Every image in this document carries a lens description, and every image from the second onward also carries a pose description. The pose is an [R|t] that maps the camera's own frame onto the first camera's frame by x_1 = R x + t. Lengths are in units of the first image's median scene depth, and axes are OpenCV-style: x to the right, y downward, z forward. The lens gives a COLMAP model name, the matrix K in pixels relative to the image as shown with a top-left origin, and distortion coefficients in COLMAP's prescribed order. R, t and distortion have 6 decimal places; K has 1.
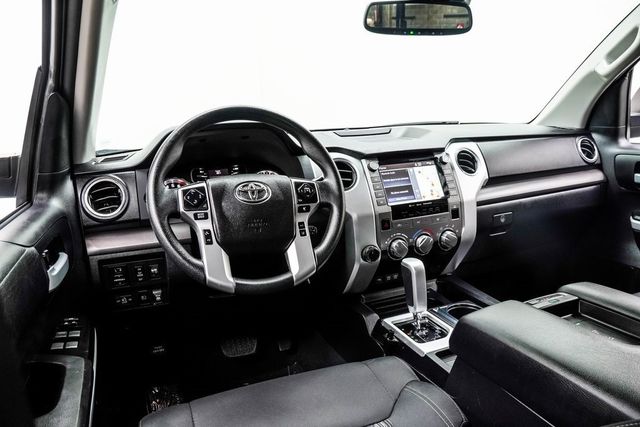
lens RADIAL K [[478.4, 0, 320.0], [0, 478.4, 213.5], [0, 0, 1]] dist [-0.125643, 0.083079]
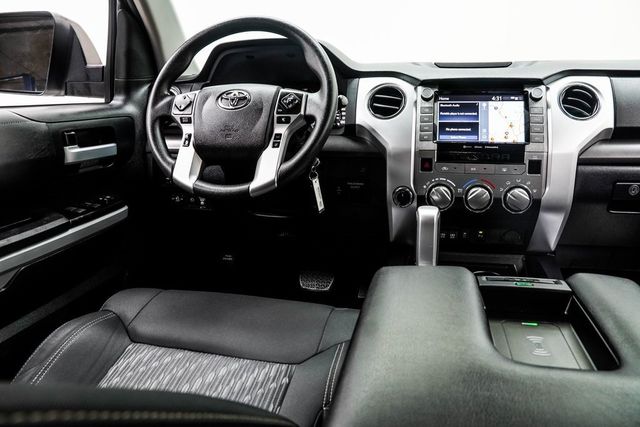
lens RADIAL K [[478.4, 0, 320.0], [0, 478.4, 213.5], [0, 0, 1]] dist [-0.125643, 0.083079]
pose [[0.817622, 0.175762, -0.548271, 0.450055], [-0.142393, 0.984412, 0.103232, 0.047384], [0.557869, -0.006335, 0.829905, 0.214373]]
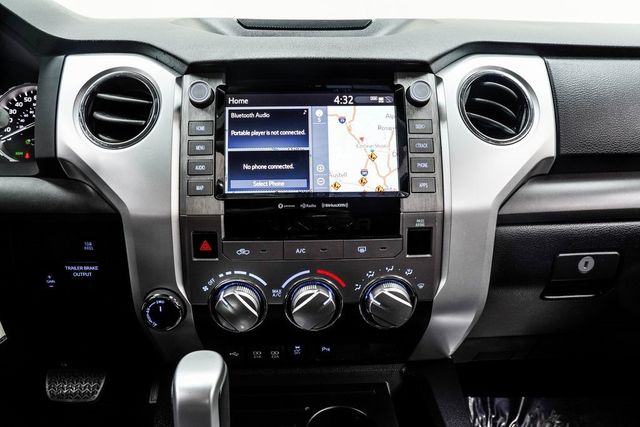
lens RADIAL K [[524.6, 0, 320.0], [0, 524.6, 213.5], [0, 0, 1]] dist [-0.065671, 0.006141]
pose [[0.943139, 0.153625, -0.294769, 0.349608], [-0.117328, 0.983569, 0.137207, -0.072841], [0.311004, -0.094820, 0.945667, 0.619379]]
